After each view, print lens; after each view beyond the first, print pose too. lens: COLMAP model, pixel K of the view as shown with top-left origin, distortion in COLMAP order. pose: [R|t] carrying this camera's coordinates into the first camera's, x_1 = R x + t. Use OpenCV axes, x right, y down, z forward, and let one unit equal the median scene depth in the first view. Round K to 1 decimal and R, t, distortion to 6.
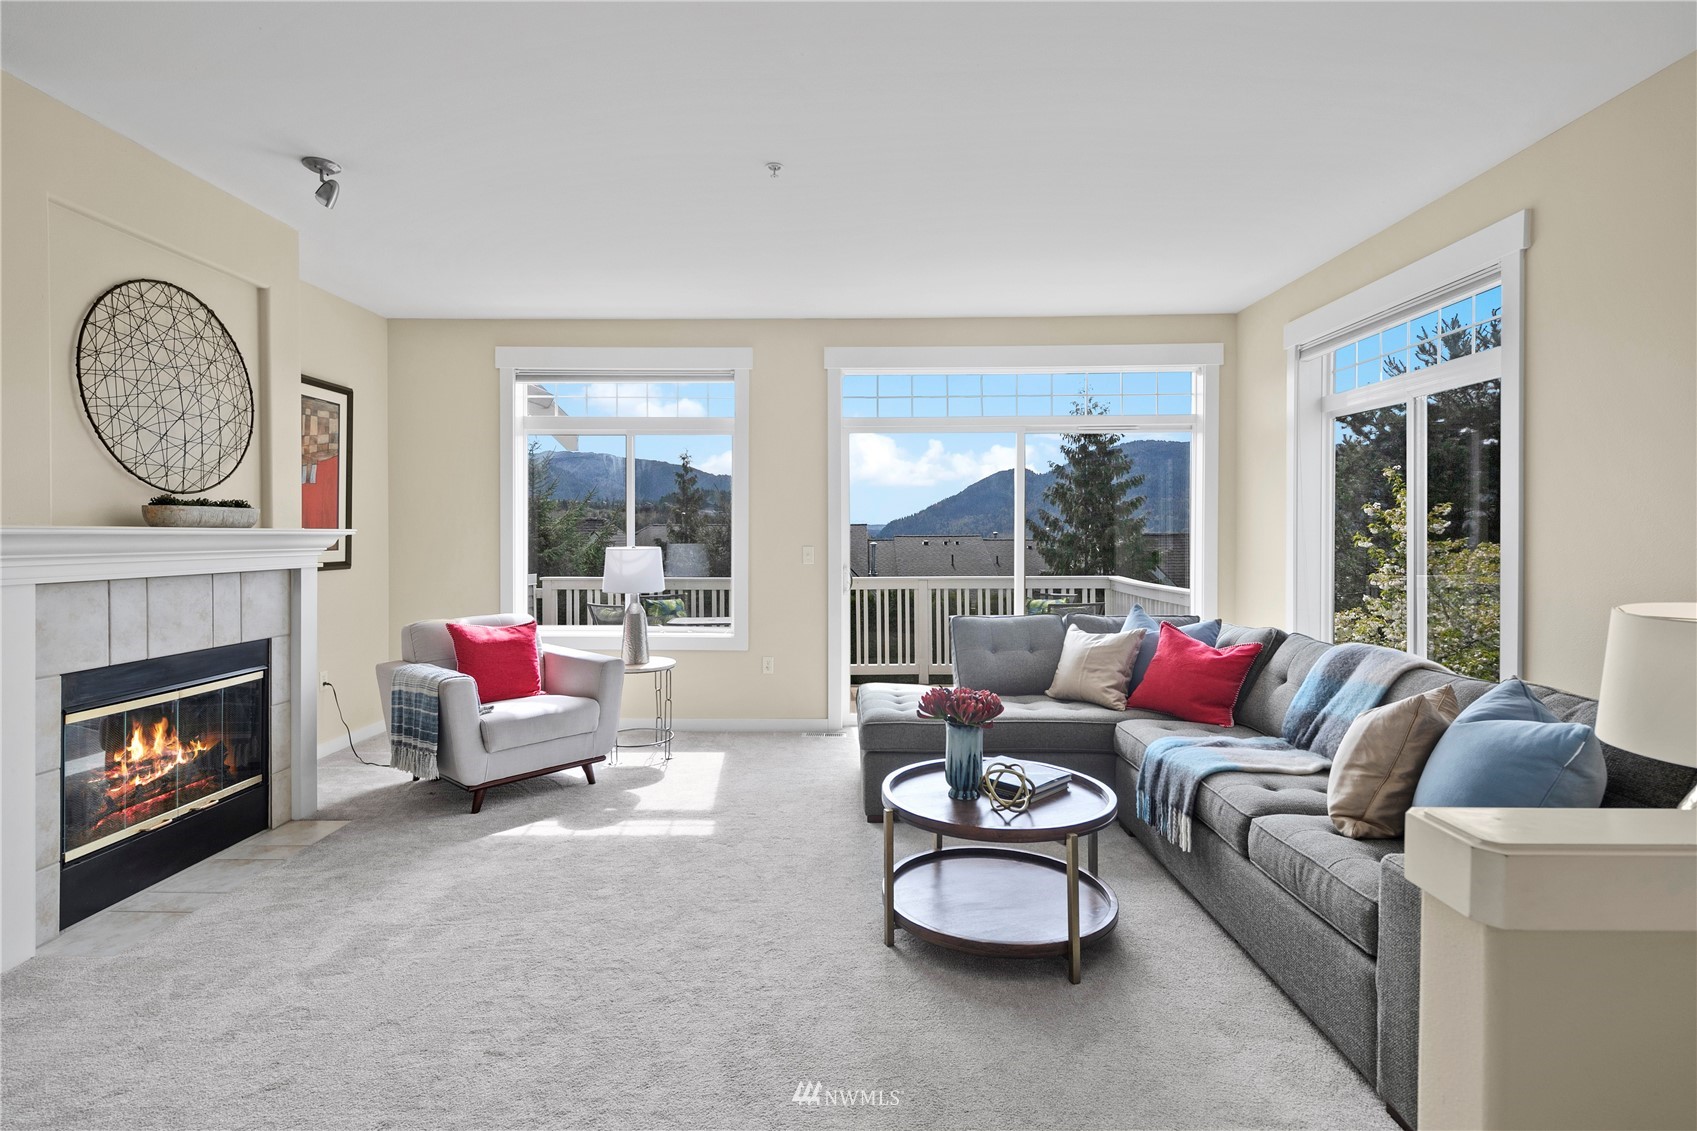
lens RADIAL K [[821.1, 0, 846.4], [0, 821.1, 538.2], [0, 0, 1]] dist [0.013790, -0.000429]
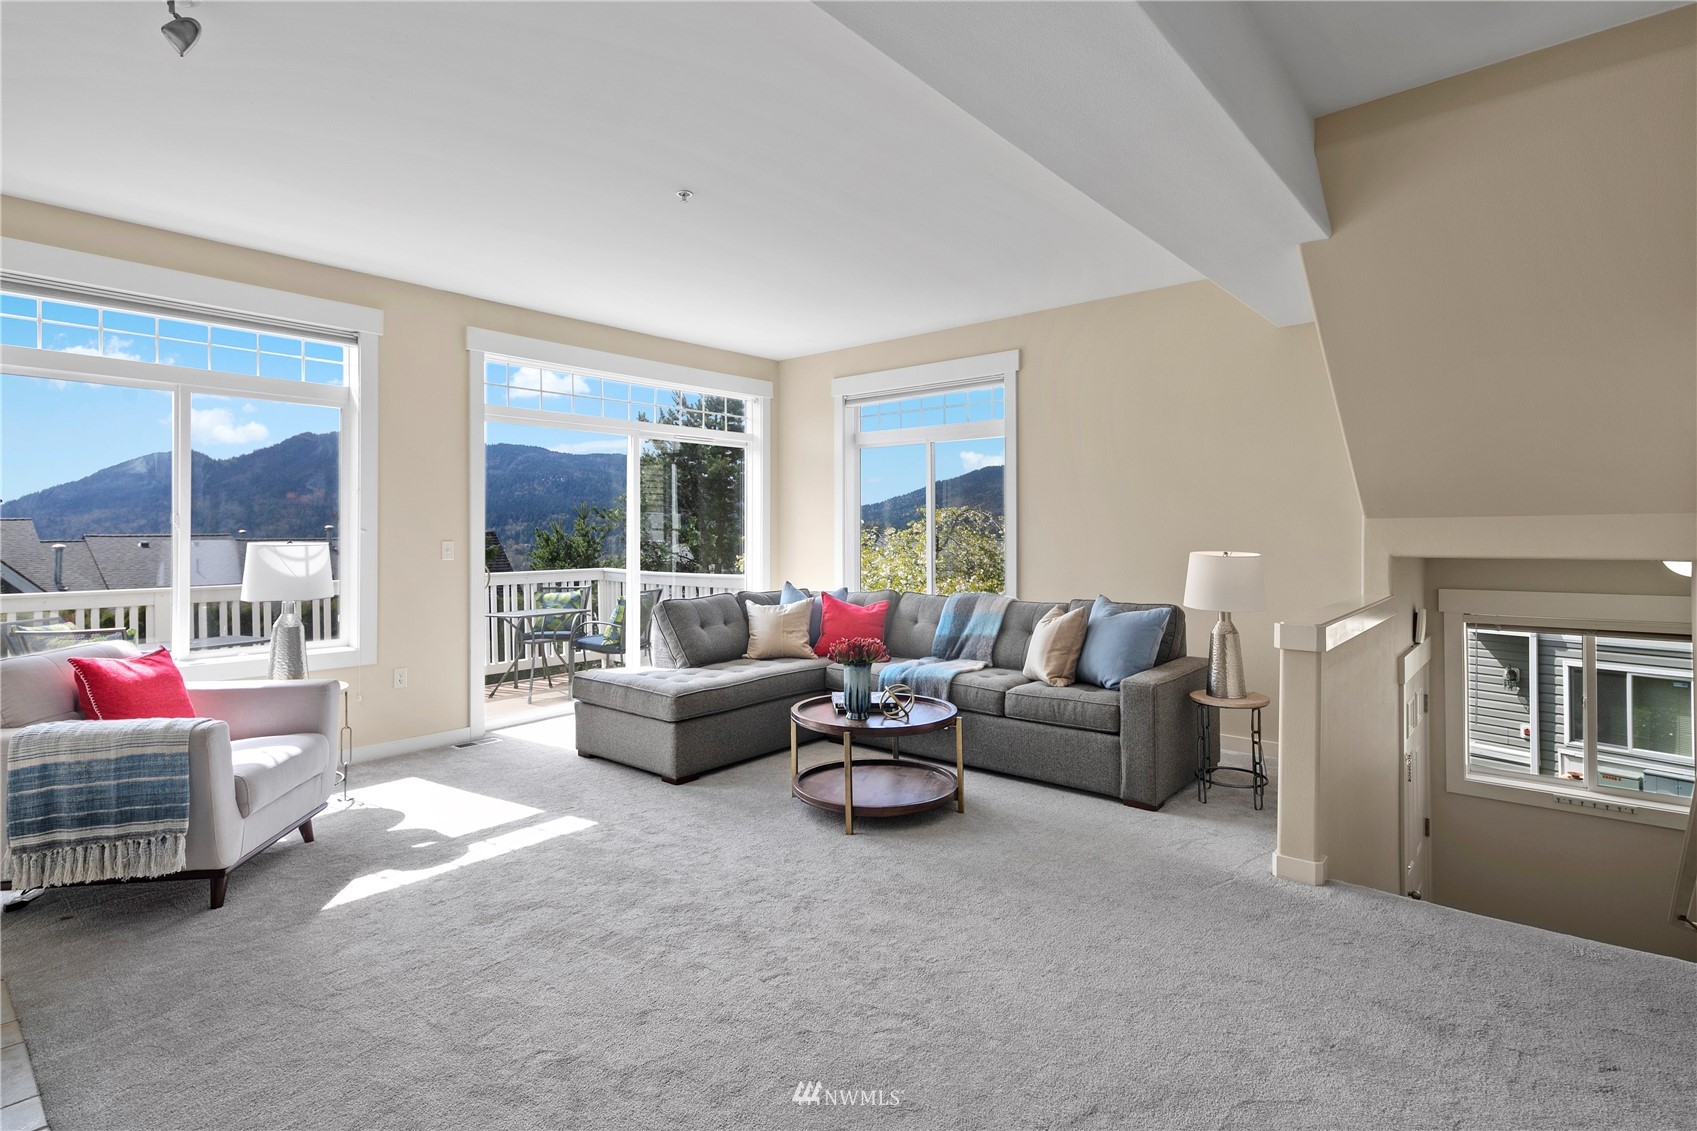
lens RADIAL K [[827.1, 0, 844.6], [0, 827.1, 525.8], [0, 0, 1]] dist [0.042523, -0.027371]
pose [[0.643763, 0.003806, 0.765216, -0.674266], [0.007049, 0.999916, -0.010903, 0.009012], [-0.765193, 0.012413, 0.643682, 0.097490]]
